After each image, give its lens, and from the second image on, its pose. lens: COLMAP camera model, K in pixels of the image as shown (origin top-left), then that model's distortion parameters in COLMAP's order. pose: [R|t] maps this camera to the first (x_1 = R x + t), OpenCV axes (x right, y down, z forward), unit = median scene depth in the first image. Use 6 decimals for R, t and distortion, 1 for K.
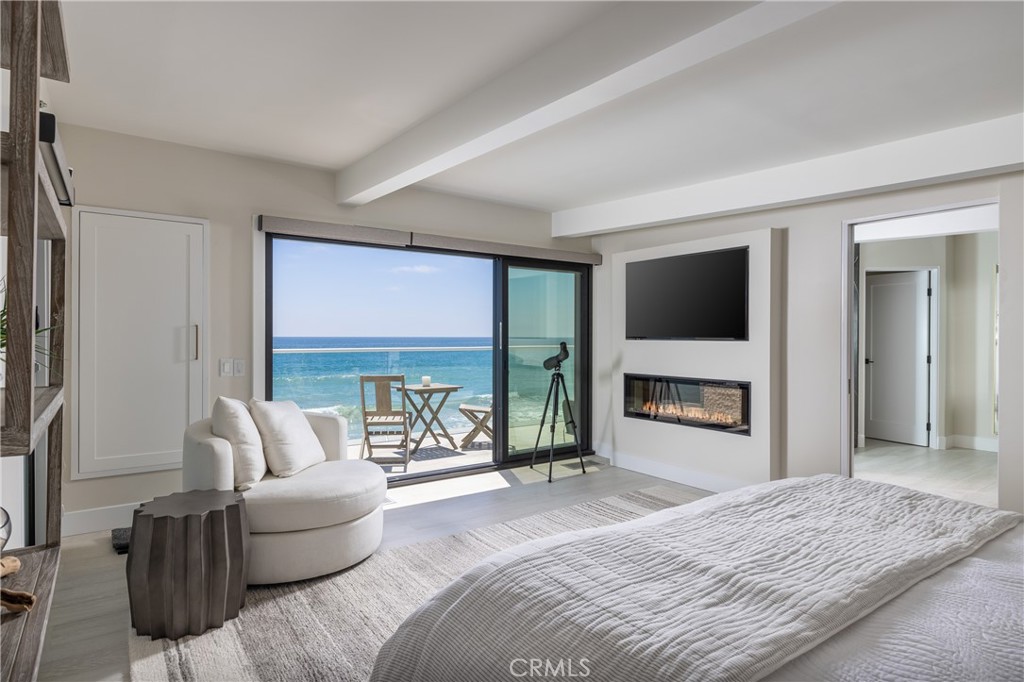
lens RADIAL K [[562.1, 0, 509.5], [0, 562.1, 340.9], [0, 0, 1]] dist [0.004148, 0.000248]
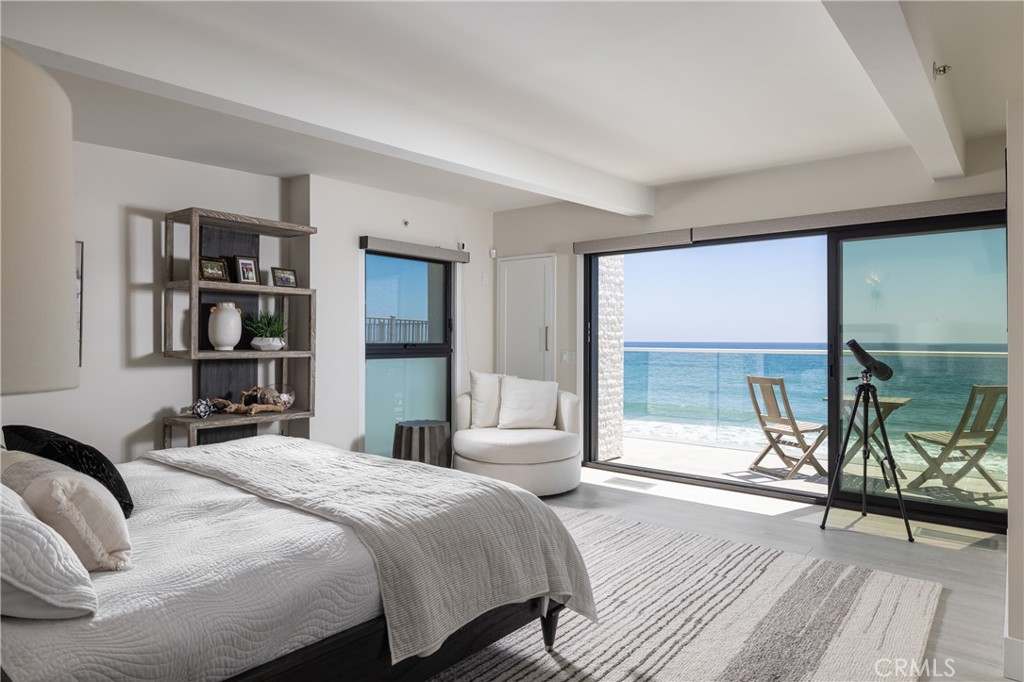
lens RADIAL K [[621.0, 0, 510.2], [0, 621.0, 338.4], [0, 0, 1]] dist [-0.002303, -0.000455]
pose [[0.272632, -0.004058, -0.962110, 0.679275], [-0.005135, 0.999971, -0.005673, 0.006104], [0.962105, 0.006487, 0.272603, 0.343595]]
